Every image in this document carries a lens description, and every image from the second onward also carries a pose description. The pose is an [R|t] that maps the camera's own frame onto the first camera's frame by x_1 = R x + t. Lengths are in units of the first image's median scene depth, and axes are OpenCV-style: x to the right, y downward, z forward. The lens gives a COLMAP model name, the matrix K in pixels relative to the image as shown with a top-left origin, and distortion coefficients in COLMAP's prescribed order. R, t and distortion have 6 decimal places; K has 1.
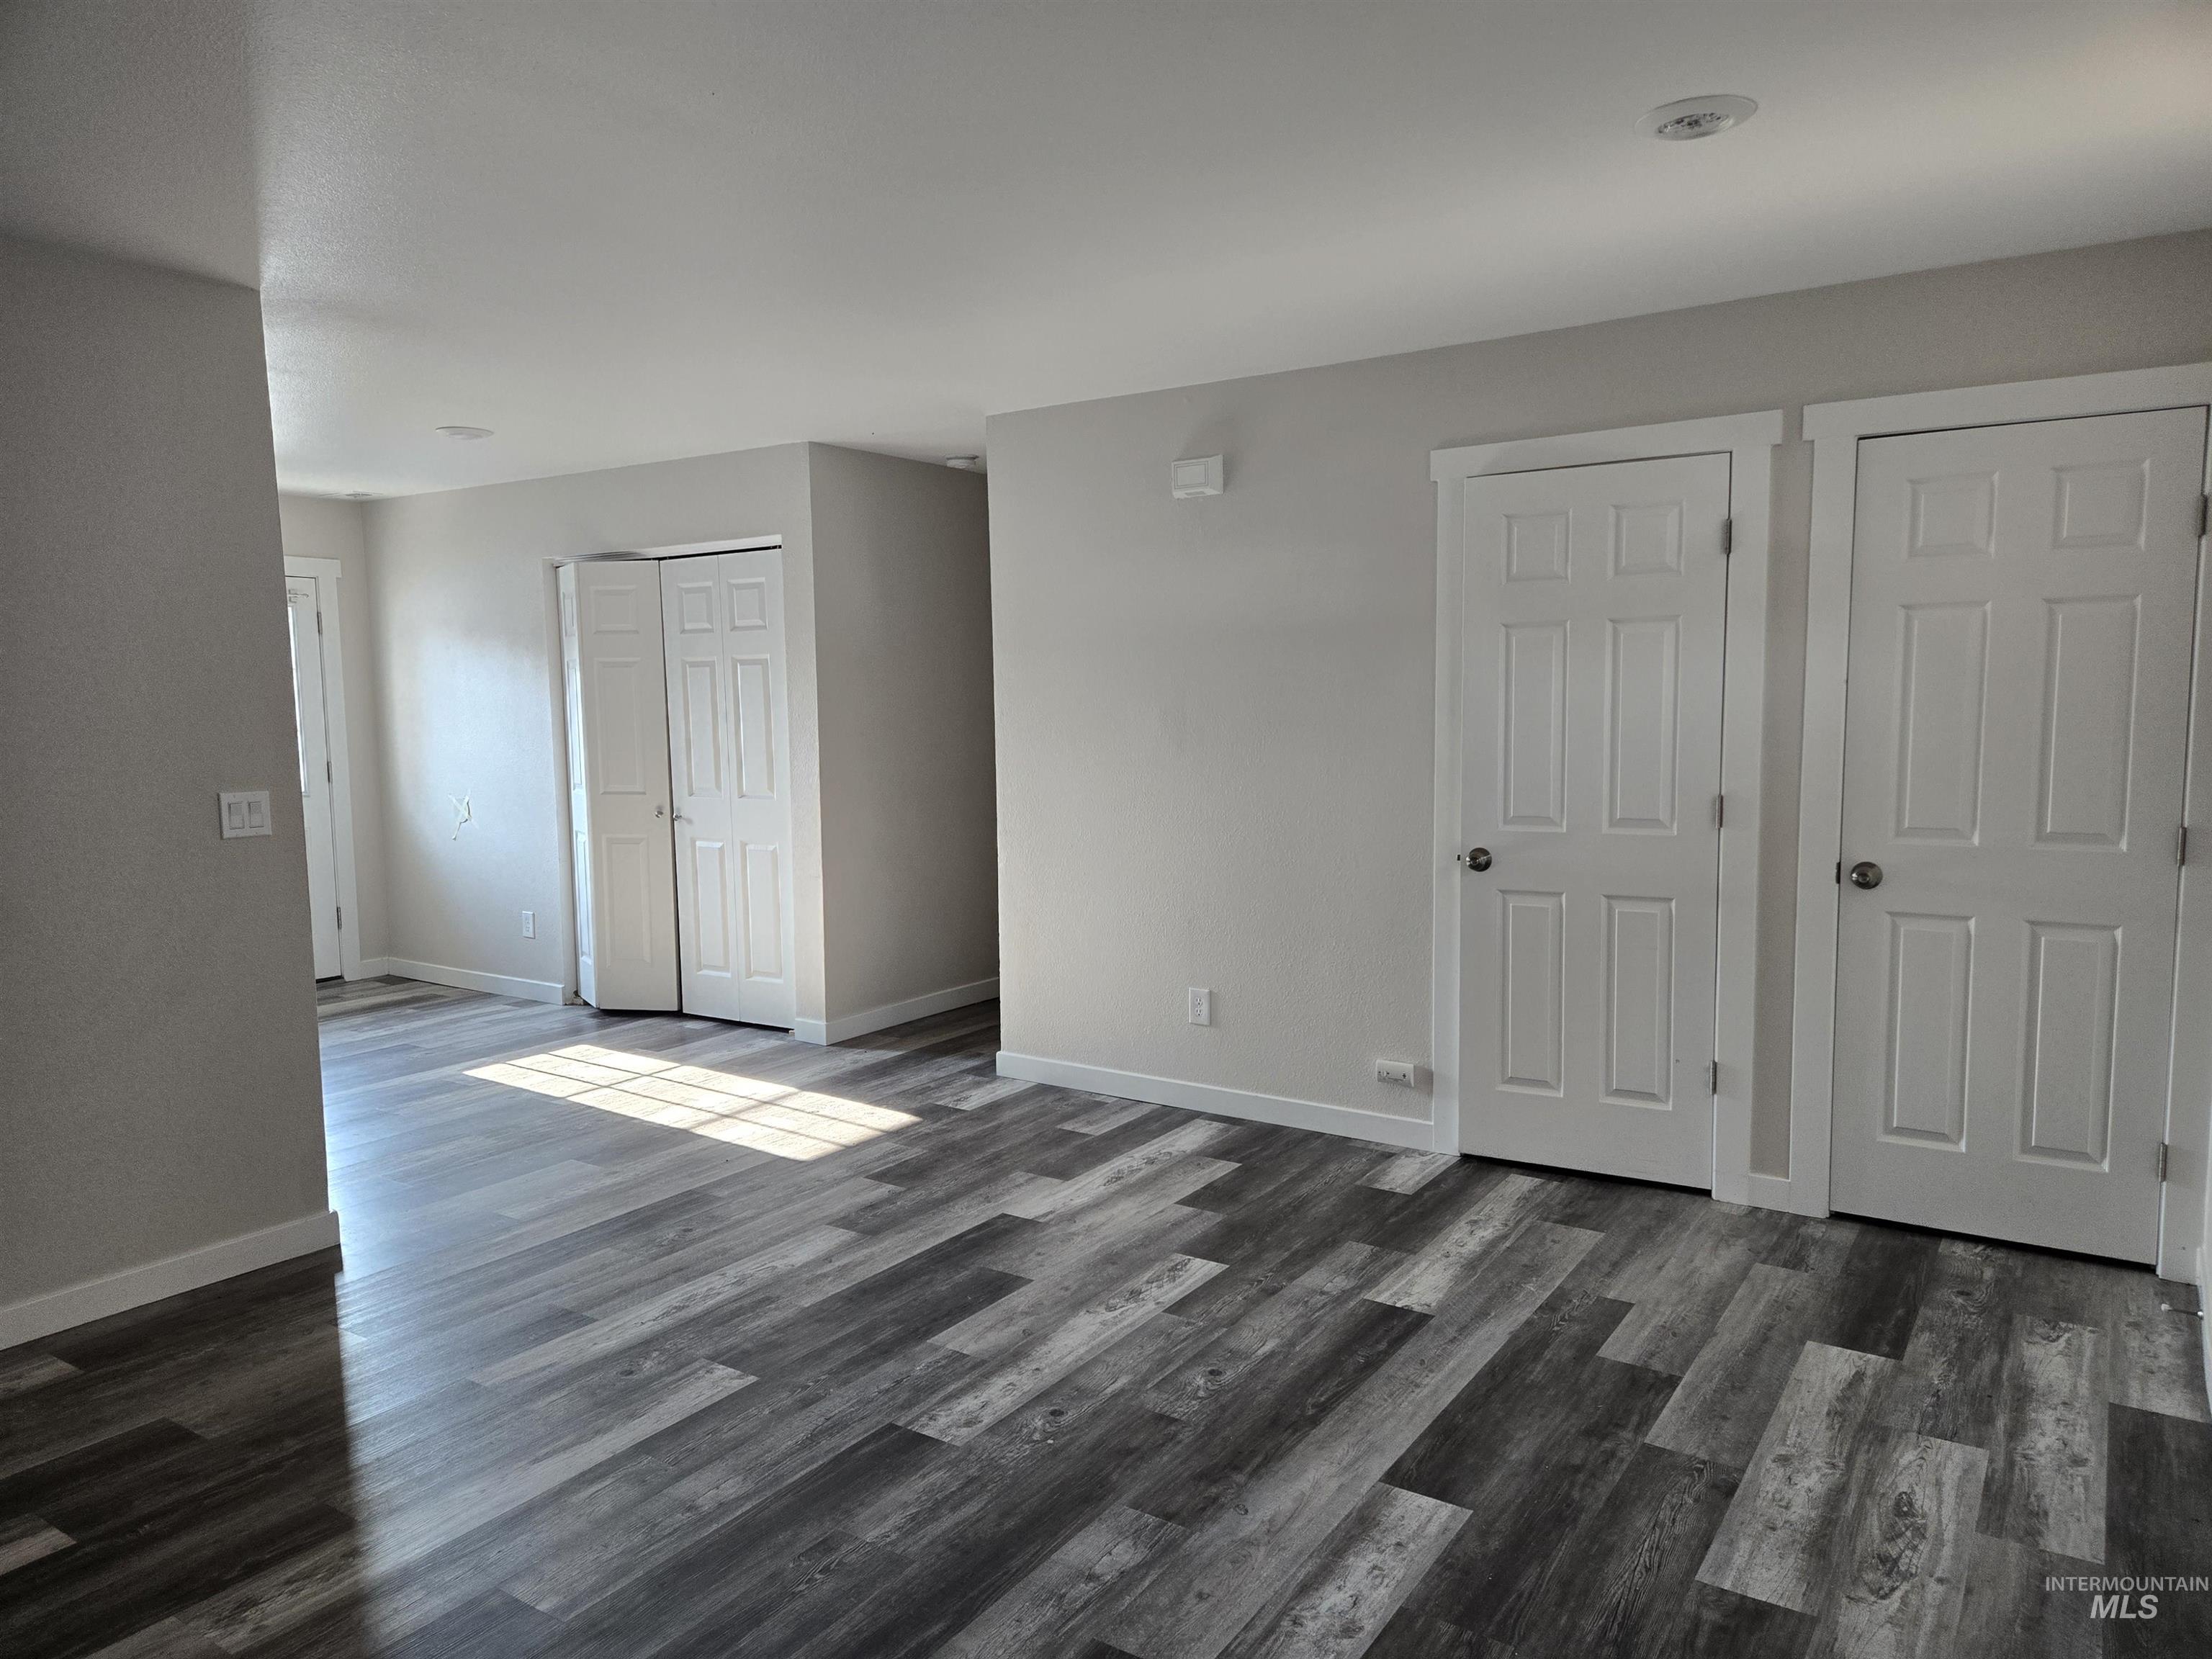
lens RADIAL K [[1474.9, 0, 1099.8], [0, 1474.9, 841.3], [0, 0, 1]] dist [0.083856, -0.067293]
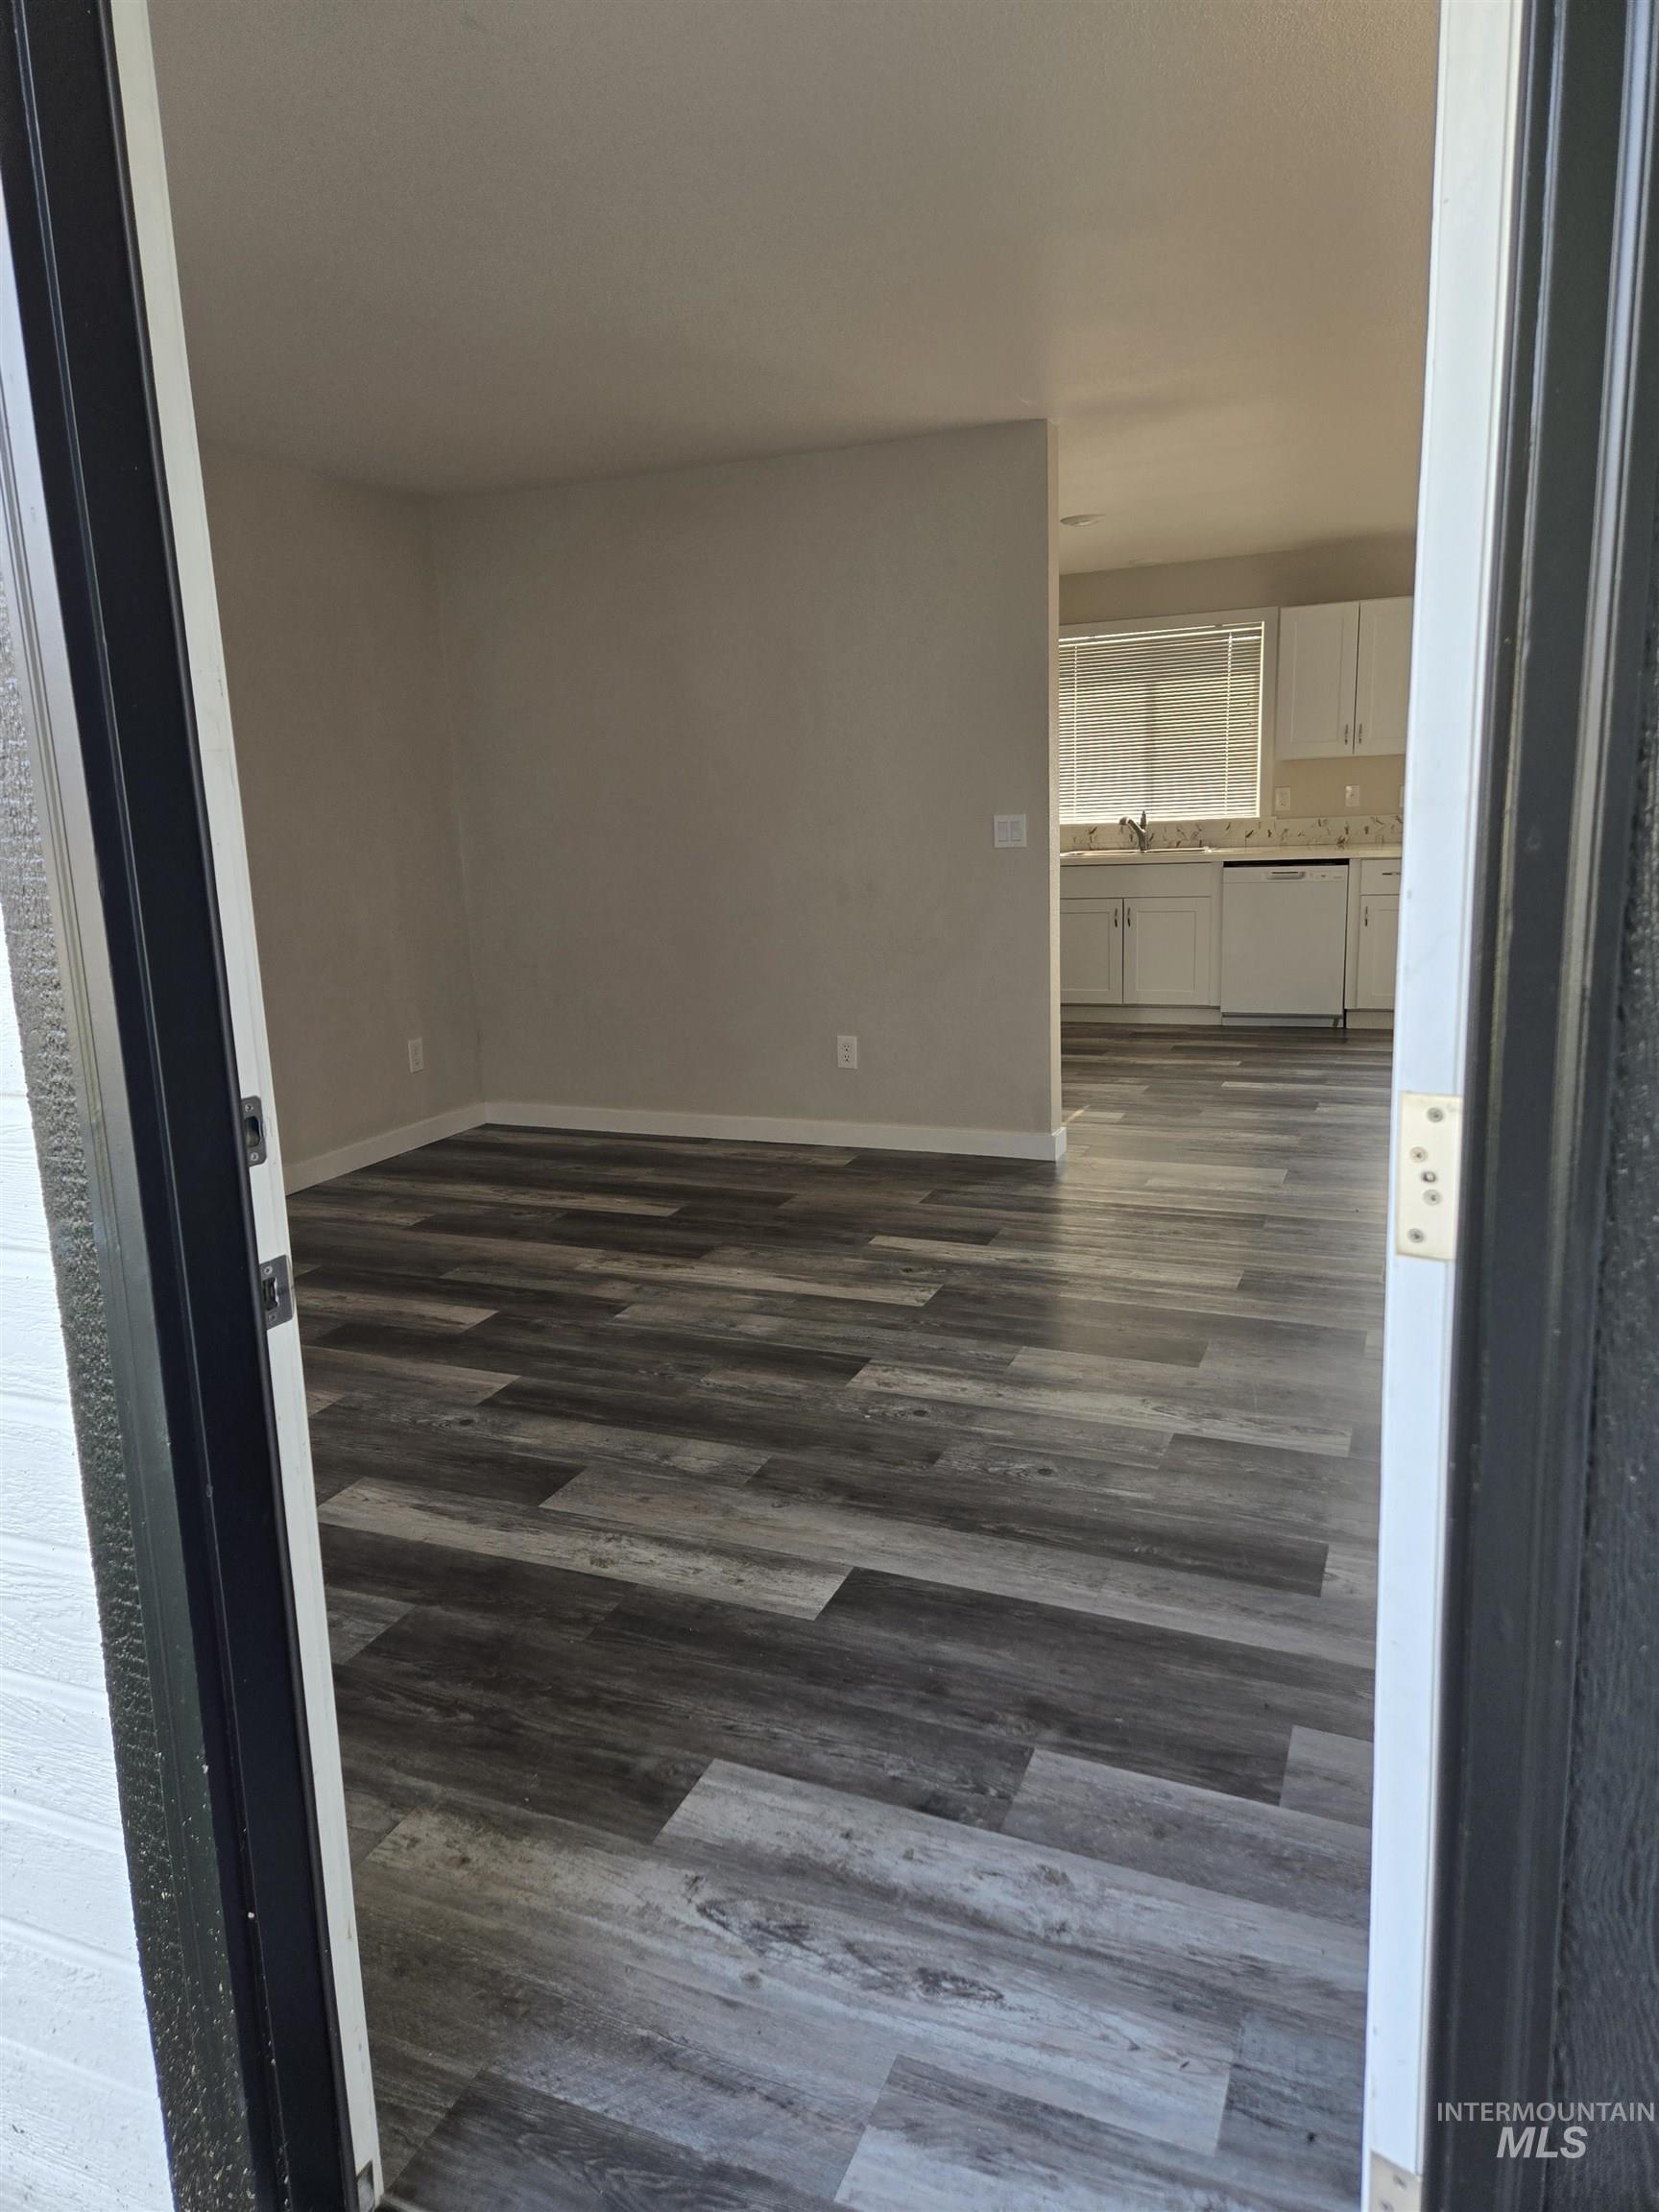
lens RADIAL K [[1474.9, 0, 817.4], [0, 1474.9, 1094.9], [0, 0, 1]] dist [0.083856, -0.067293]
pose [[0.182978, 0.203693, -0.961784, 0.833151], [-0.059780, 0.978796, 0.195922, -0.040352], [0.981298, 0.021646, 0.191275, 0.639060]]
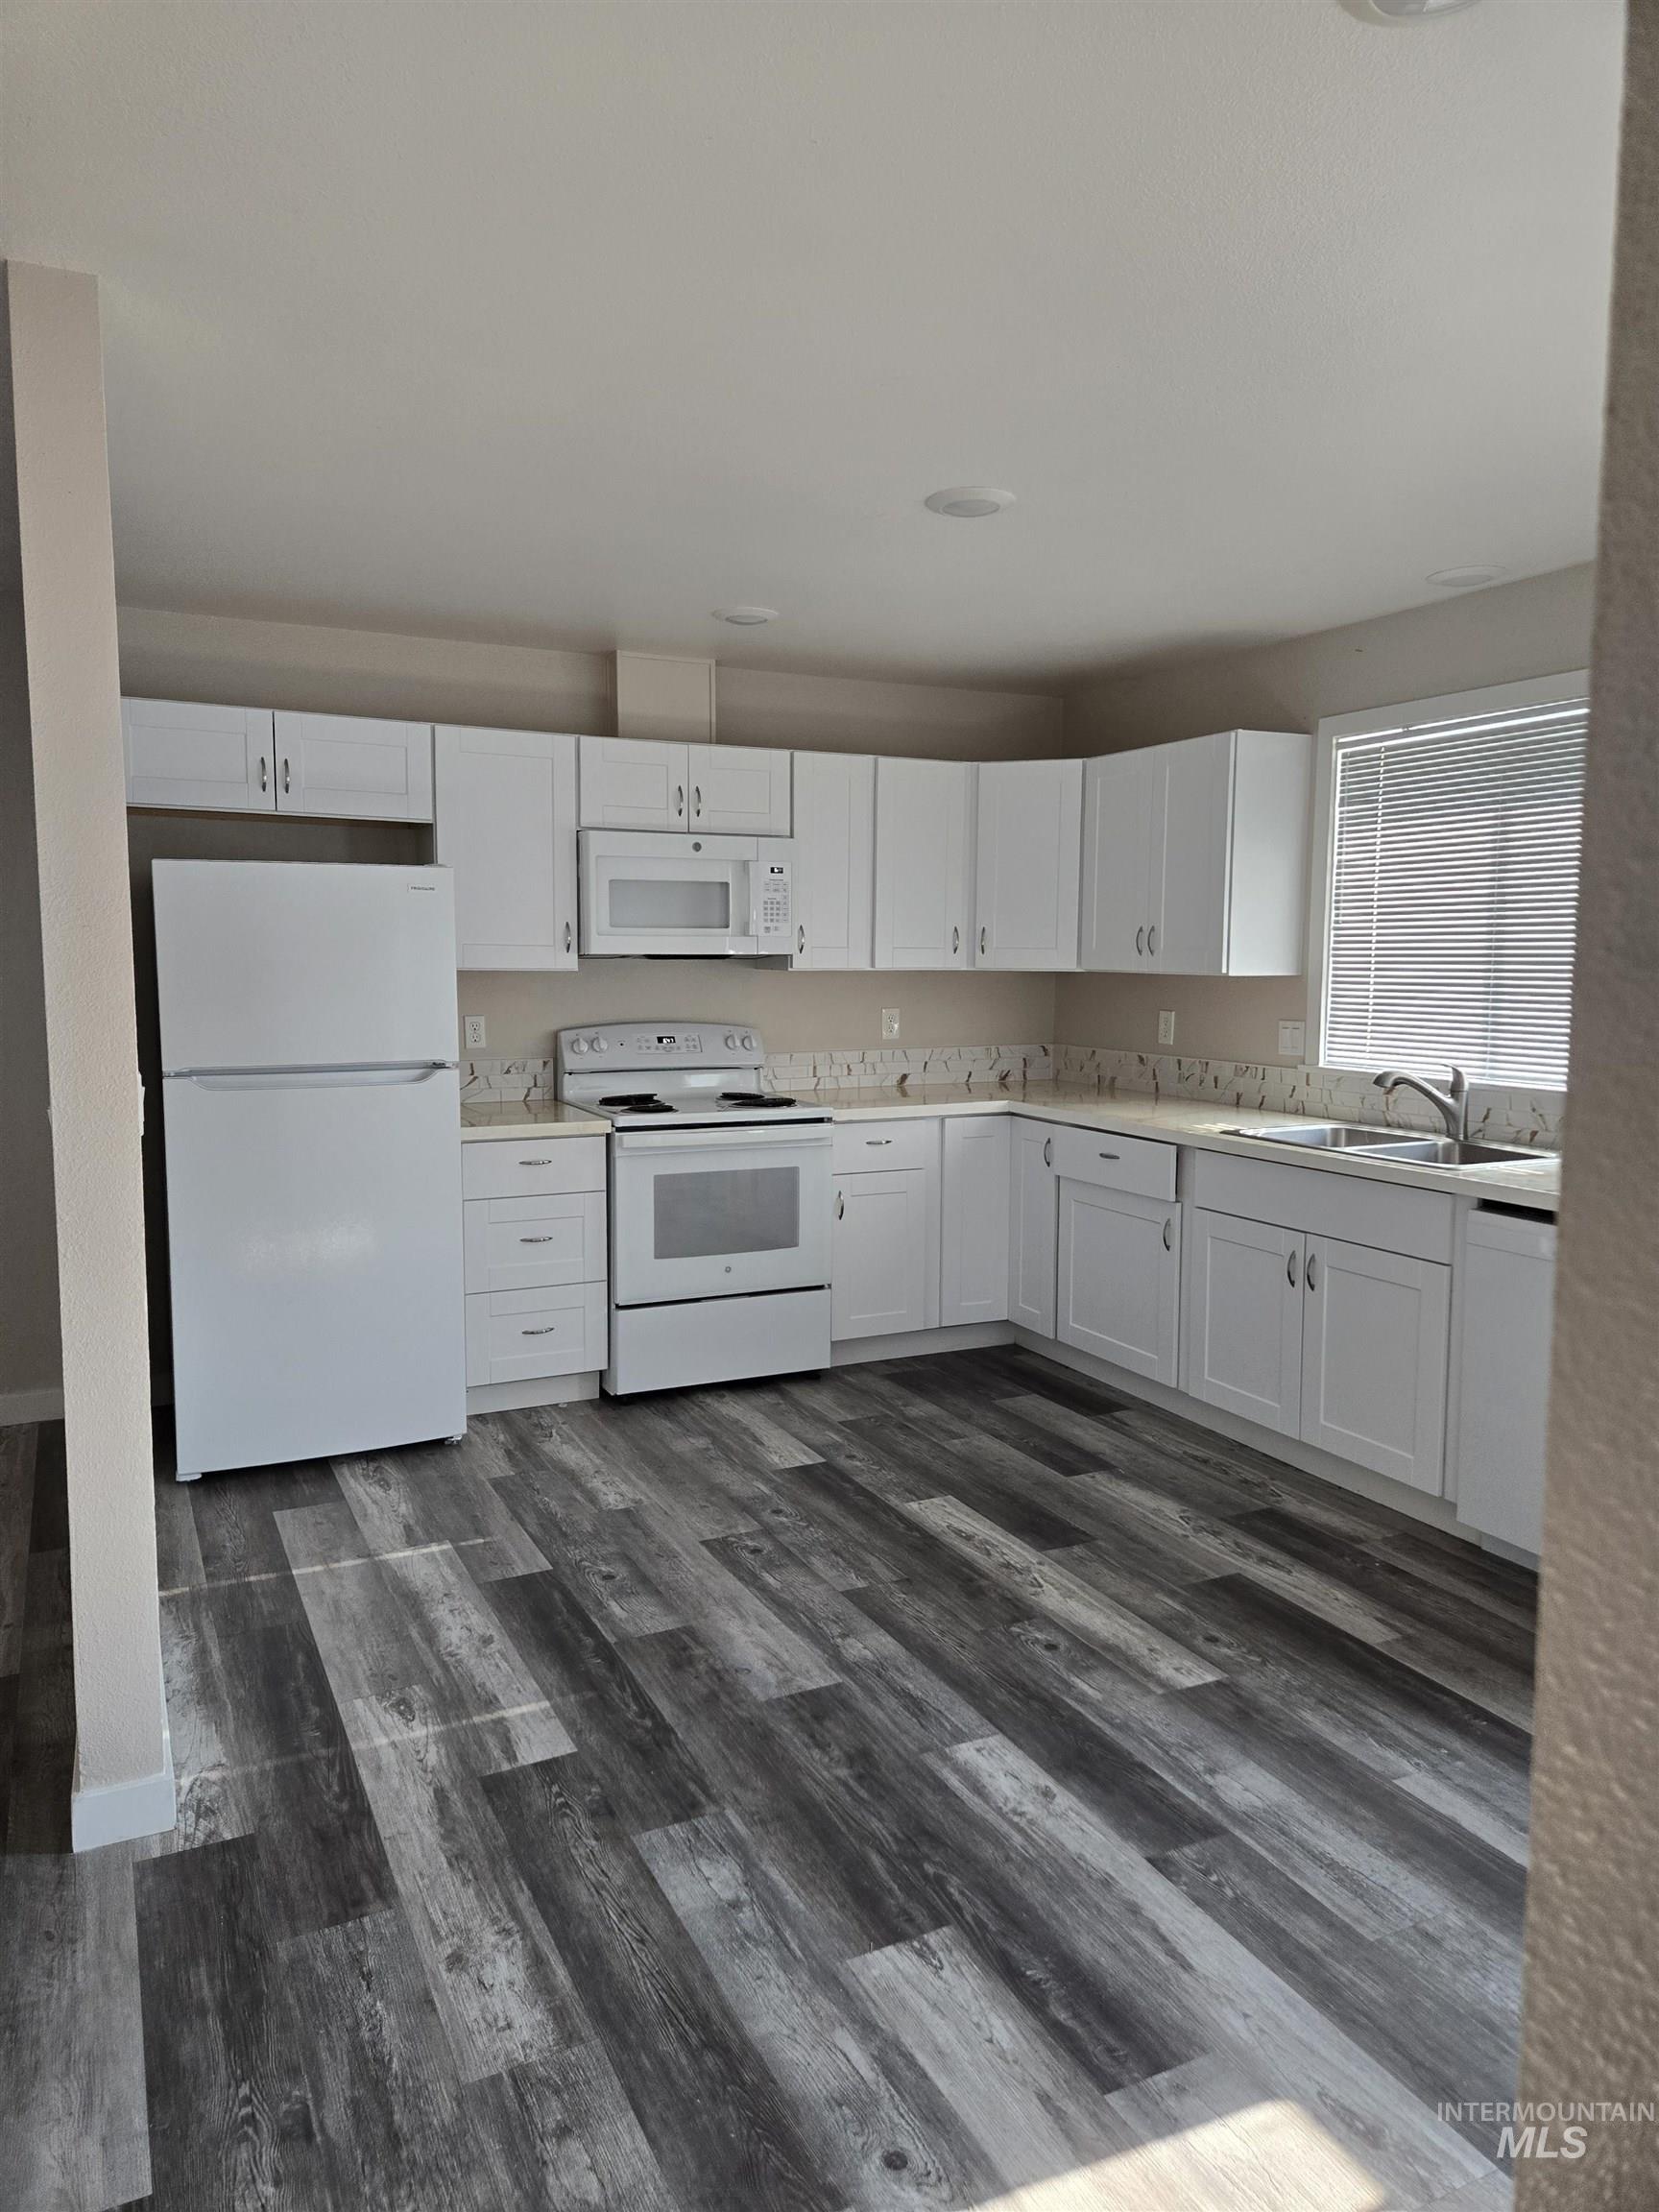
lens RADIAL K [[1474.9, 0, 810.4], [0, 1474.9, 1091.7], [0, 0, 1]] dist [0.083856, -0.067293]
pose [[-0.492841, 0.102828, -0.864022, -0.184532], [-0.083357, 0.982846, 0.164516, -0.183866], [0.866118, 0.153103, -0.475815, 1.748954]]
